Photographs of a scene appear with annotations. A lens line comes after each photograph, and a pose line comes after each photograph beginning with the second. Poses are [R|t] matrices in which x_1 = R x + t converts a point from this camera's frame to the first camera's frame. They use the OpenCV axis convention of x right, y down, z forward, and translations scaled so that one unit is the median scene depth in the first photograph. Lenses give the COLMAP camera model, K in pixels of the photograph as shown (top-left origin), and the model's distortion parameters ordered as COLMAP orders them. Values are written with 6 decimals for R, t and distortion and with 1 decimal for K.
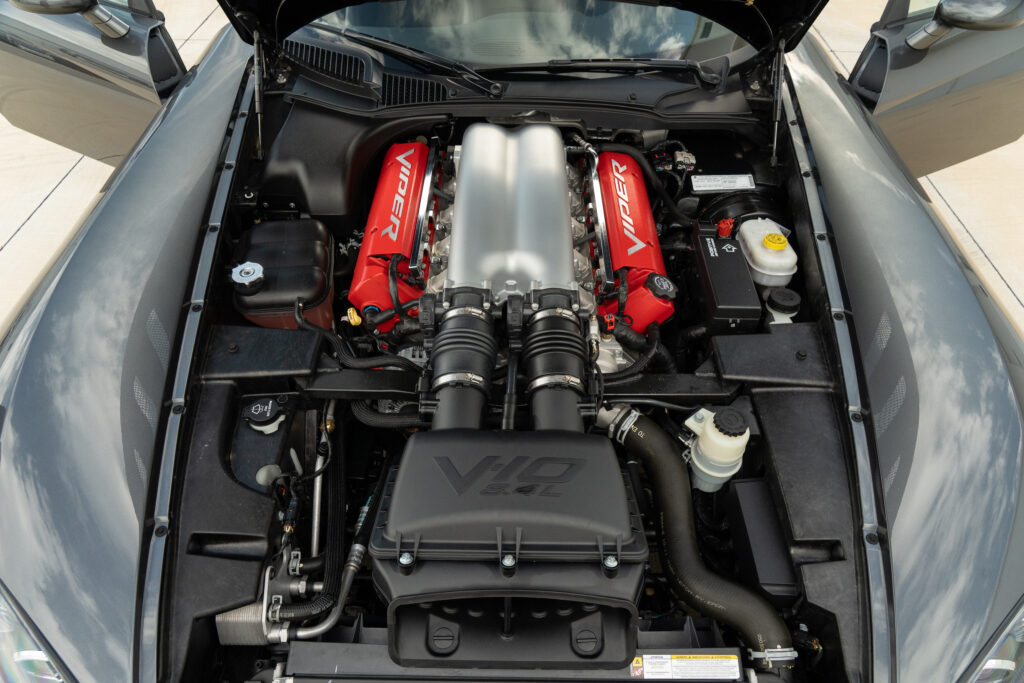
lens RADIAL K [[688.6, 0, 510.8], [0, 688.6, 342.0], [0, 0, 1]] dist [-0.024335, 0.002567]
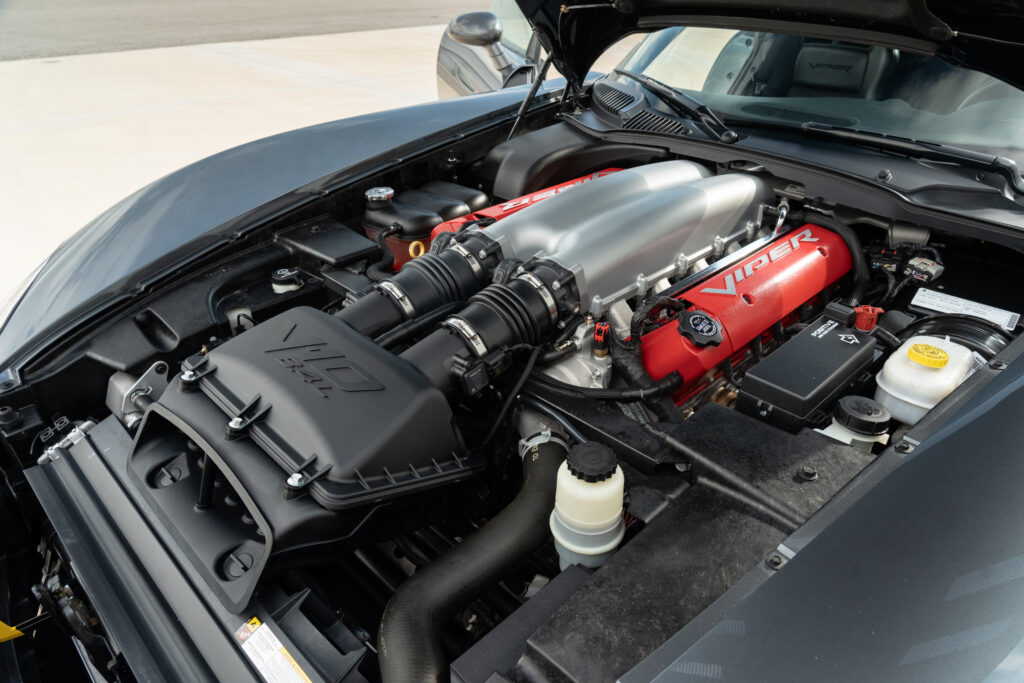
lens RADIAL K [[688.6, 0, 511.8], [0, 688.6, 340.6], [0, 0, 1]] dist [-0.024335, 0.002567]
pose [[0.708567, 0.347199, -0.614318, 0.424412], [-0.492489, 0.866803, -0.078150, 0.069273], [0.505359, 0.357919, 0.785179, 0.259666]]
